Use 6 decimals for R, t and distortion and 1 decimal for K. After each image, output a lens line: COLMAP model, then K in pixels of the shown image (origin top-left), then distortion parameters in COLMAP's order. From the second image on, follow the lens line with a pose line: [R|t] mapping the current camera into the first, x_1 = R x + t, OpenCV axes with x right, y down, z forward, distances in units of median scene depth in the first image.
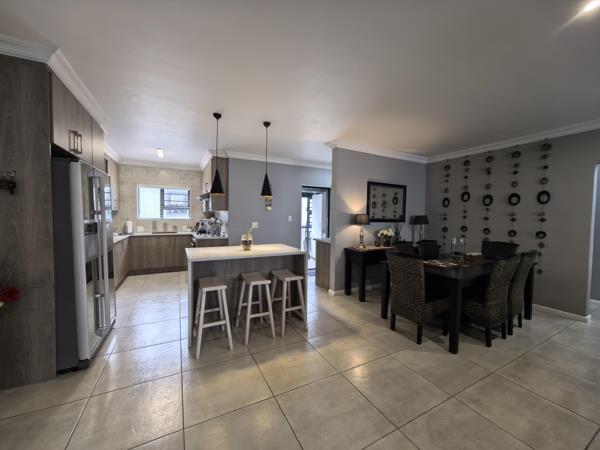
lens RADIAL K [[235.6, 0, 300.8], [0, 235.6, 225.0], [0, 0, 1]] dist [-0.001313, 0.000436]
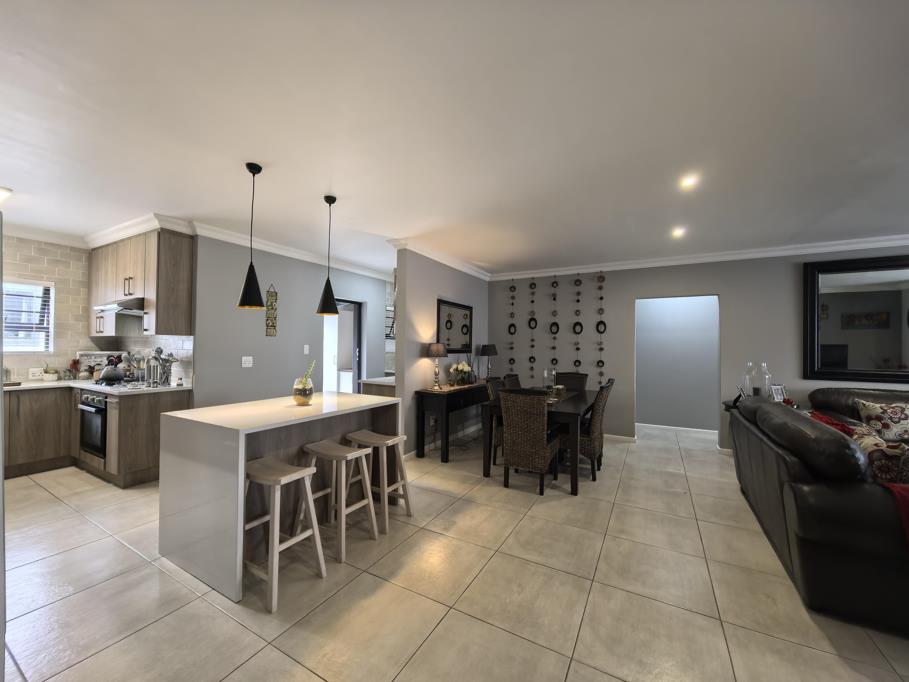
lens RADIAL K [[357.0, 0, 455.5], [0, 357.0, 341.3], [0, 0, 1]] dist [-0.001313, 0.000436]
pose [[0.839914, 0.003781, 0.542707, -0.299977], [0.020079, 0.999075, -0.038036, -0.007845], [-0.542349, 0.042844, 0.839060, 0.033516]]
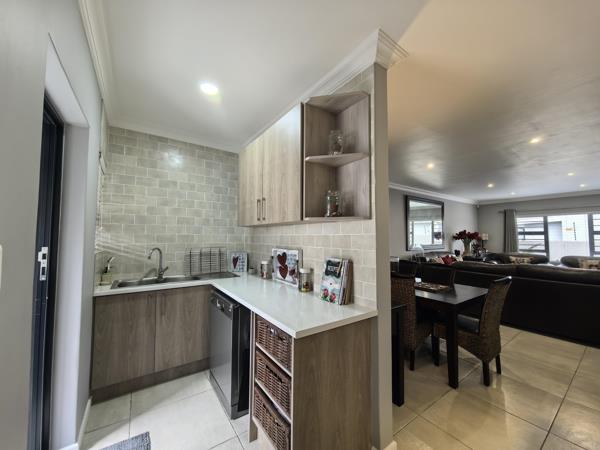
lens RADIAL K [[235.6, 0, 301.6], [0, 235.6, 224.2], [0, 0, 1]] dist [-0.001313, 0.000436]
pose [[-0.127282, 0.035846, 0.991219, -0.221507], [0.033106, 0.998943, -0.031874, -0.053061], [-0.991314, 0.028758, -0.128334, 1.196873]]
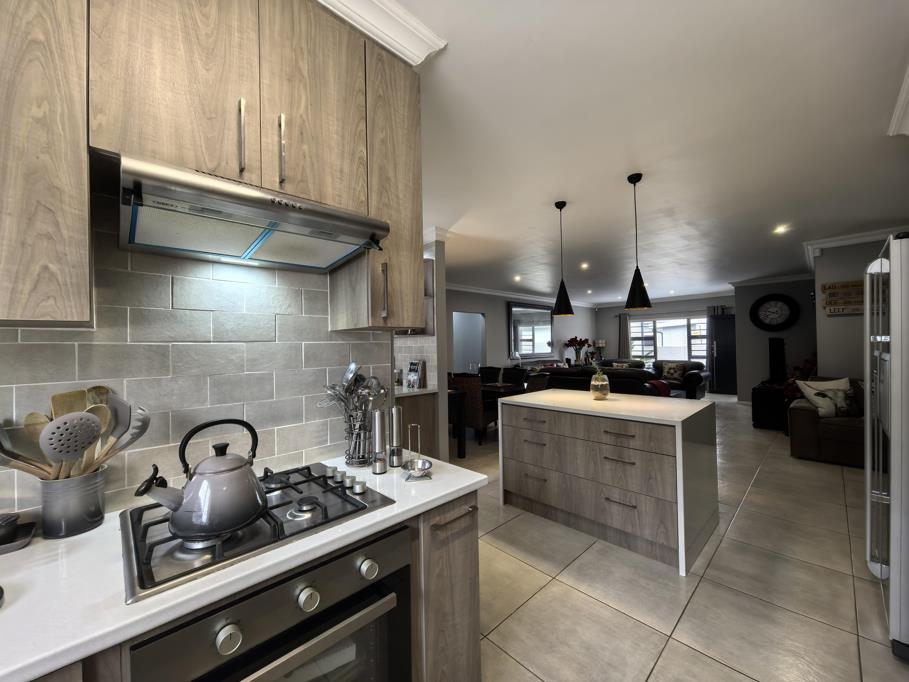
lens RADIAL K [[357.0, 0, 455.2], [0, 357.0, 340.1], [0, 0, 1]] dist [-0.001313, 0.000436]
pose [[-0.272953, 0.007481, 0.961998, -0.804134], [0.051871, 0.998630, 0.006952, -0.061915], [-0.960628, 0.051797, -0.272967, 1.247009]]
